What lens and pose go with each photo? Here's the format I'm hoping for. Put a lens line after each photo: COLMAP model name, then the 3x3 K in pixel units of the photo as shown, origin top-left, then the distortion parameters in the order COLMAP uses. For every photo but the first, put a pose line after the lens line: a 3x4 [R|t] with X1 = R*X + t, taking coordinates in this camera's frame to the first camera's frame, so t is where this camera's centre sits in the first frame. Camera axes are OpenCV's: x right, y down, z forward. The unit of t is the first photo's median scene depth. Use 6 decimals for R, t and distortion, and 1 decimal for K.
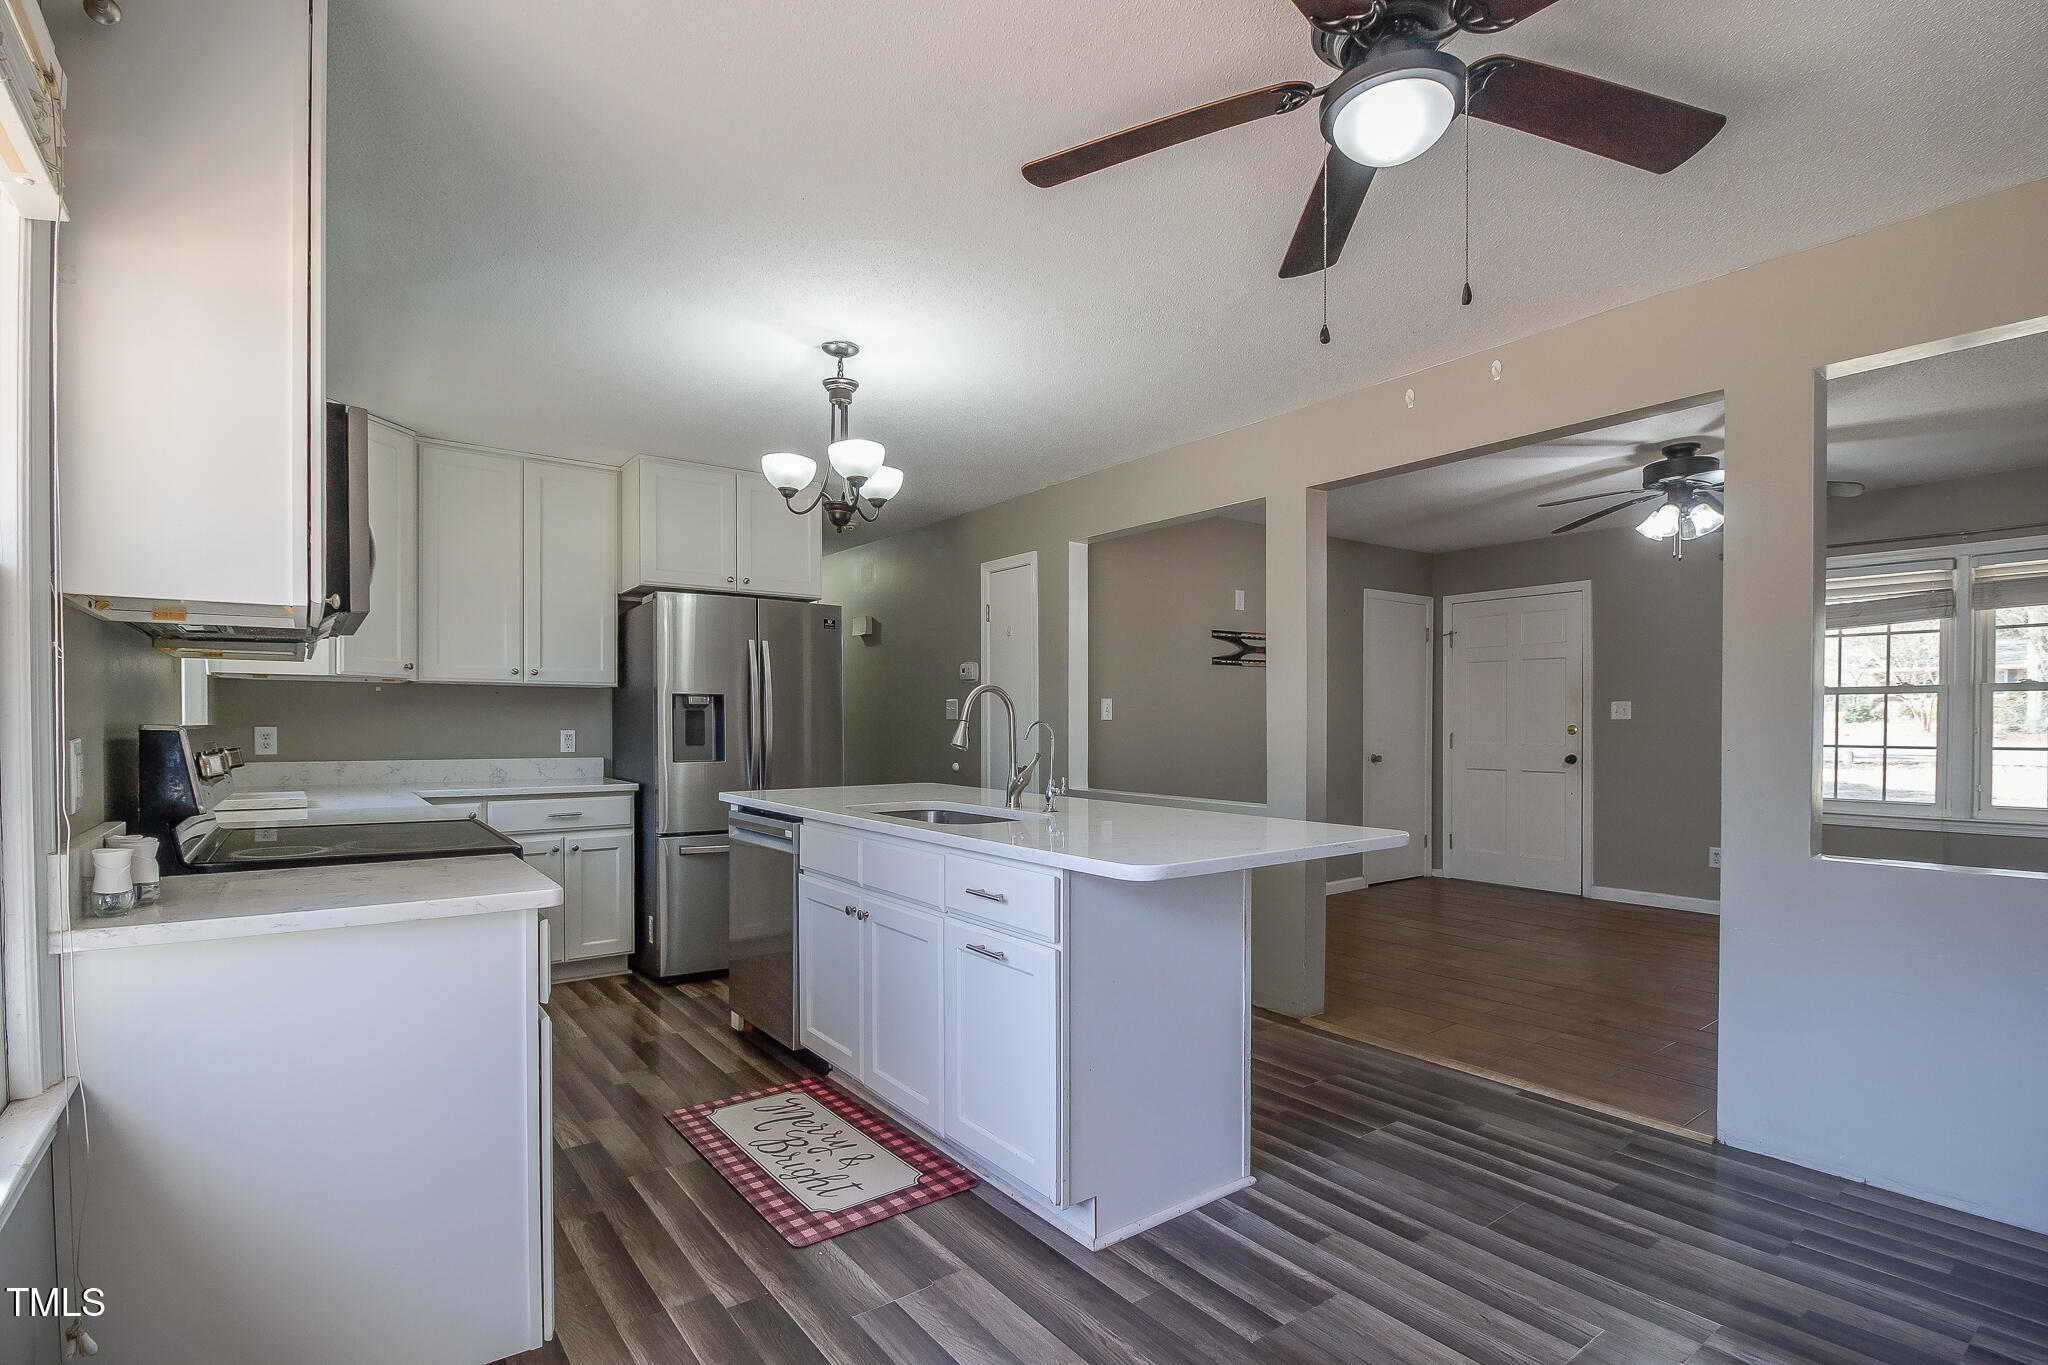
lens RADIAL K [[981.2, 0, 1029.0], [0, 981.2, 721.5], [0, 0, 1]] dist [0.002467, -0.011000]
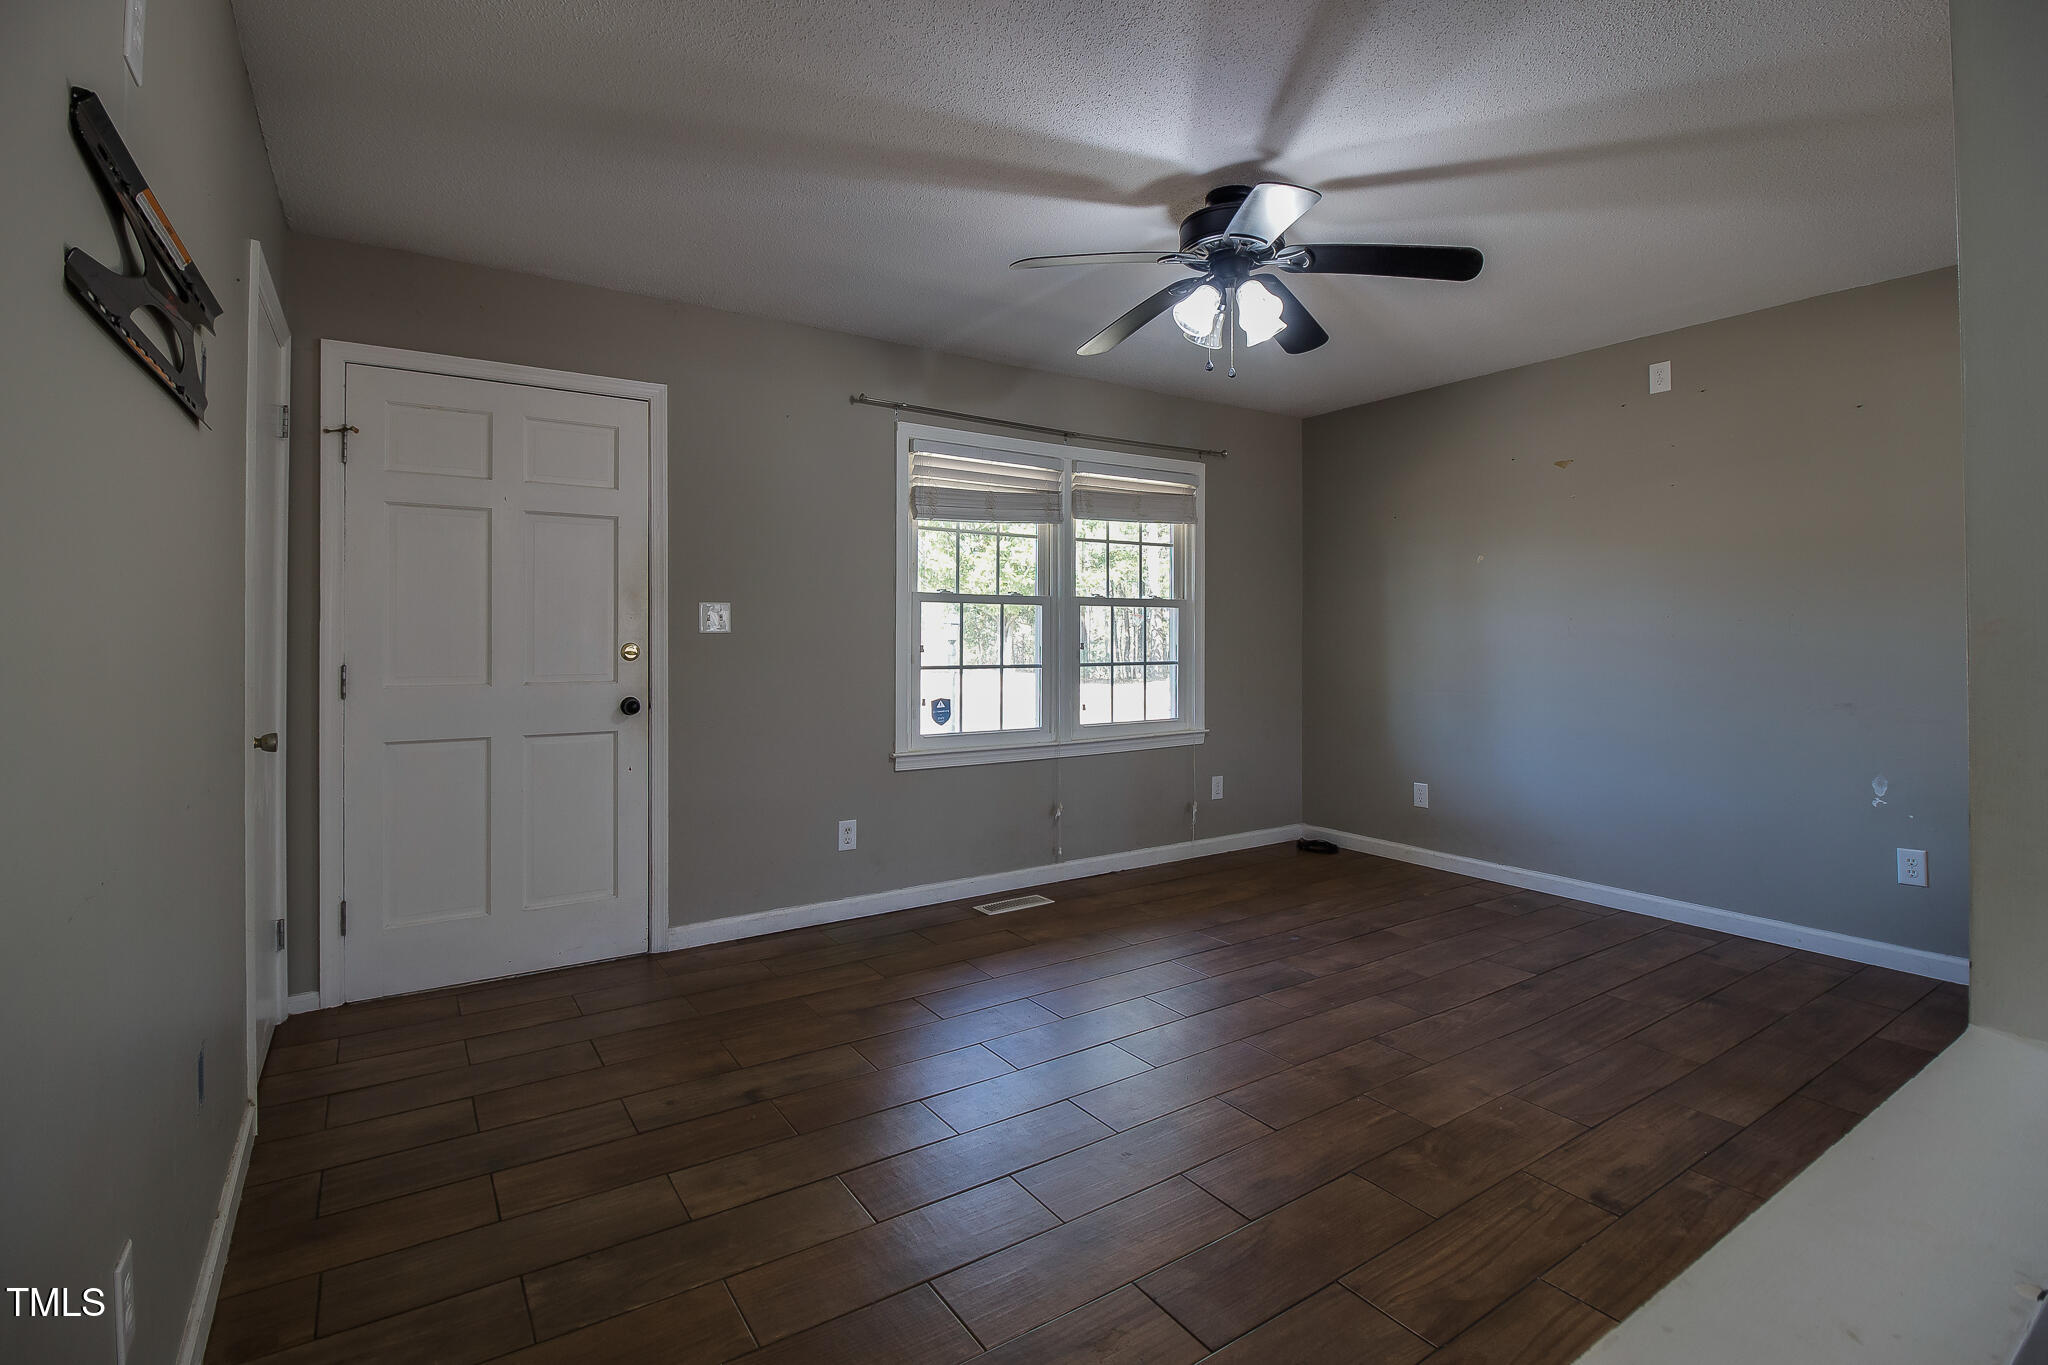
lens RADIAL K [[972.4, 0, 1023.9], [0, 972.4, 639.7], [0, 0, 1]] dist [0.019141, -0.020717]
pose [[0.055873, -0.000614, 0.998438, 0.059844], [0.000814, 1.000000, 0.000570, 0.003873], [-0.998438, 0.000780, 0.055874, 1.825707]]
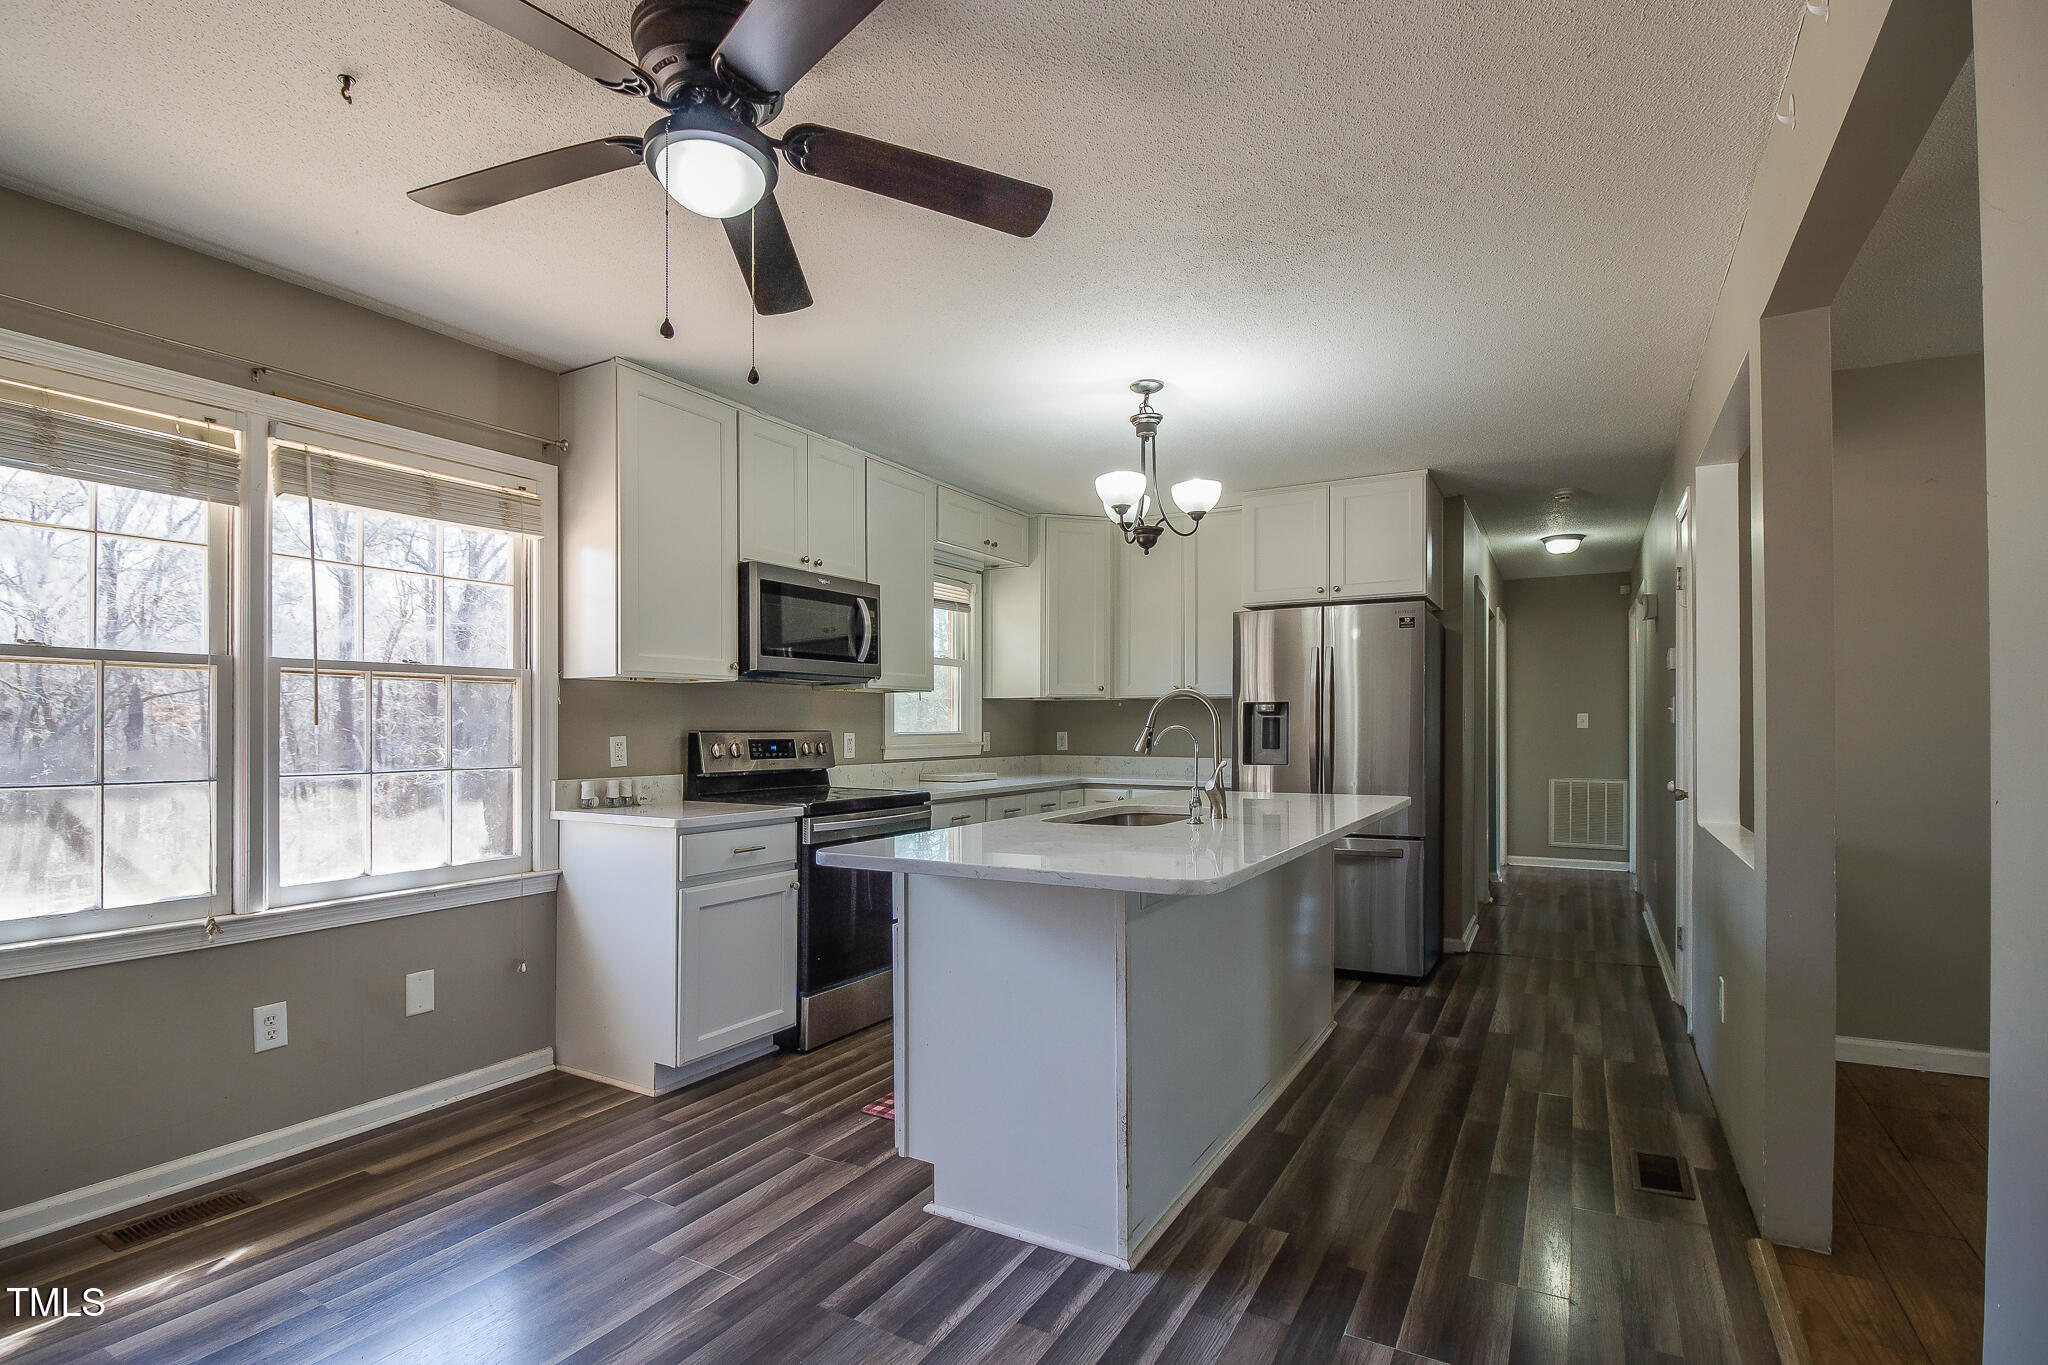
lens RADIAL K [[981.2, 0, 1029.0], [0, 981.2, 721.5], [0, 0, 1]] dist [0.002467, -0.011000]
pose [[0.398431, -0.006499, -0.917175, 0.920231], [0.000569, 0.999976, -0.006839, -0.000271], [0.917198, 0.002203, 0.398425, 0.547840]]
